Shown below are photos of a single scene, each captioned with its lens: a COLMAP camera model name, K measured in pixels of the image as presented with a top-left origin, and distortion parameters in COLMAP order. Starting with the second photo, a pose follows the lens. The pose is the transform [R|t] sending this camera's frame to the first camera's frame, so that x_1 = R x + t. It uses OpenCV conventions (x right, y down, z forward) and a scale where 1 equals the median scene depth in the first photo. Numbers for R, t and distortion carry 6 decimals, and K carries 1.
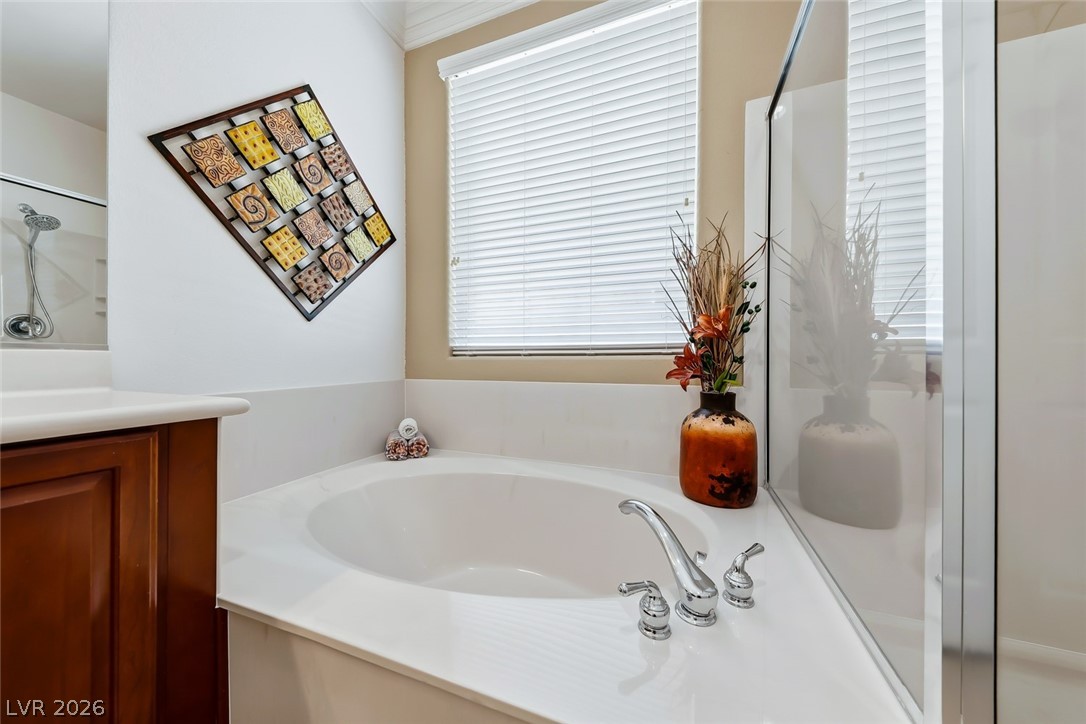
lens RADIAL K [[376.2, 0, 539.3], [0, 376.2, 358.4], [0, 0, 1]] dist [0.018840, -0.007081]
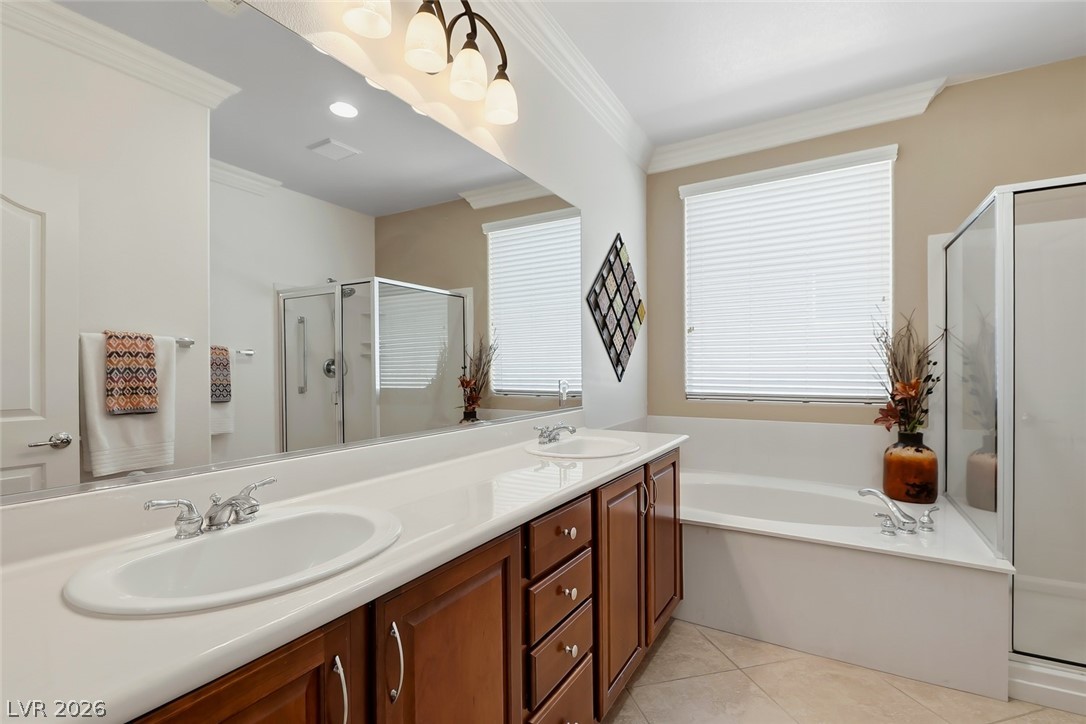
lens RADIAL K [[495.1, 0, 540.2], [0, 495.1, 370.2], [0, 0, 1]] dist [-0.003823, -0.000719]
pose [[0.986272, -0.005793, -0.165029, -0.696506], [0.006344, 0.999976, 0.002812, -0.181949], [0.165009, -0.003820, 0.986285, -1.262484]]
